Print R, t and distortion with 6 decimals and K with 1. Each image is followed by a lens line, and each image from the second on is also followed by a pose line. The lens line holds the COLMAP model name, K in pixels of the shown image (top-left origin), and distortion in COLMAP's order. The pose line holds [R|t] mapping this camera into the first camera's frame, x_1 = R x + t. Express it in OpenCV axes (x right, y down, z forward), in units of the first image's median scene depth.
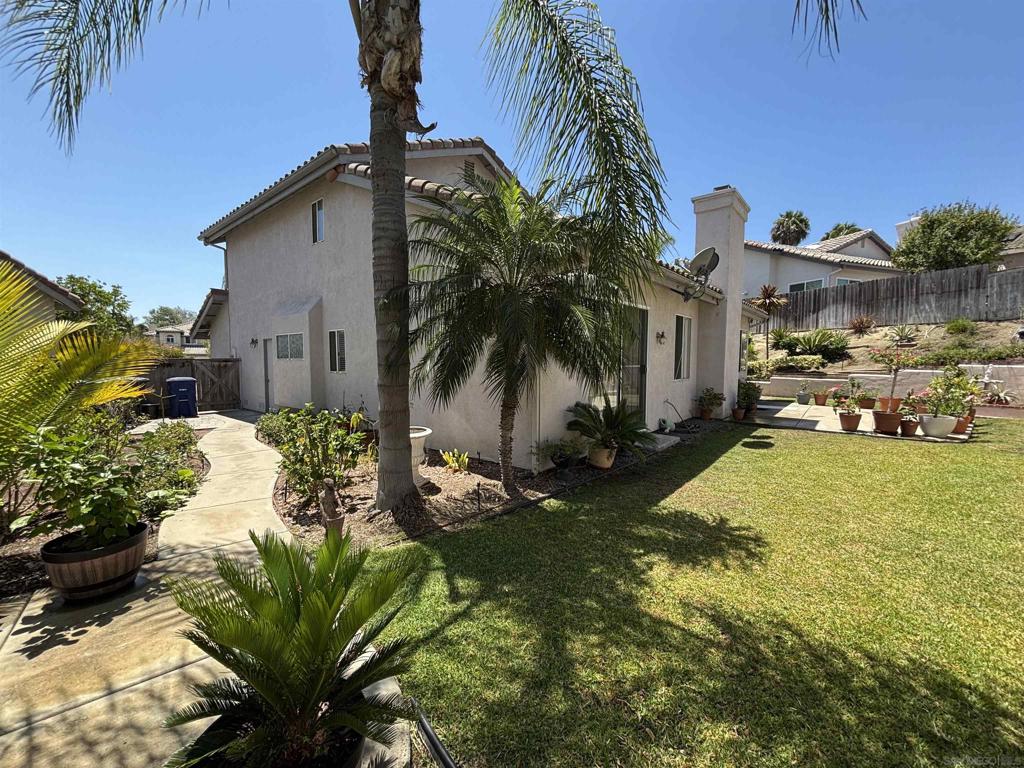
lens RADIAL K [[411.1, 0, 510.9], [0, 411.1, 385.6], [0, 0, 1]] dist [0.002909, -0.000223]
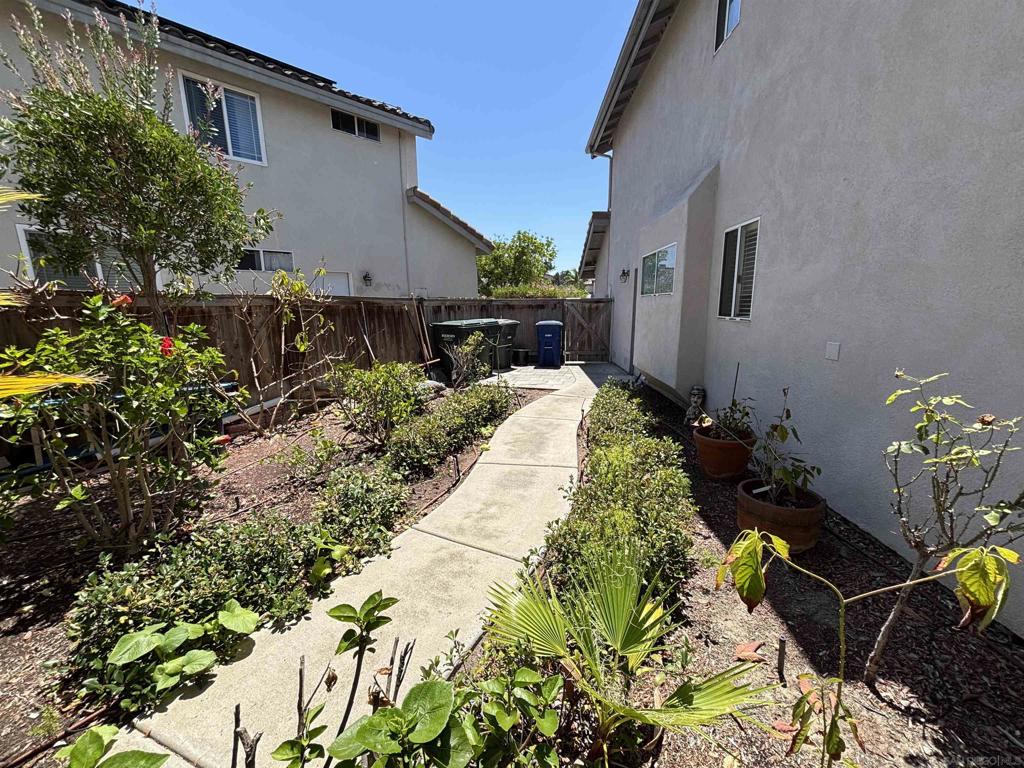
lens RADIAL K [[411.1, 0, 510.9], [0, 411.1, 385.6], [0, 0, 1]] dist [0.002909, -0.000223]
pose [[0.608379, 0.148703, -0.779591, -0.148333], [-0.046961, 0.987314, 0.151677, -0.012105], [0.792256, -0.055667, 0.607644, 0.385645]]
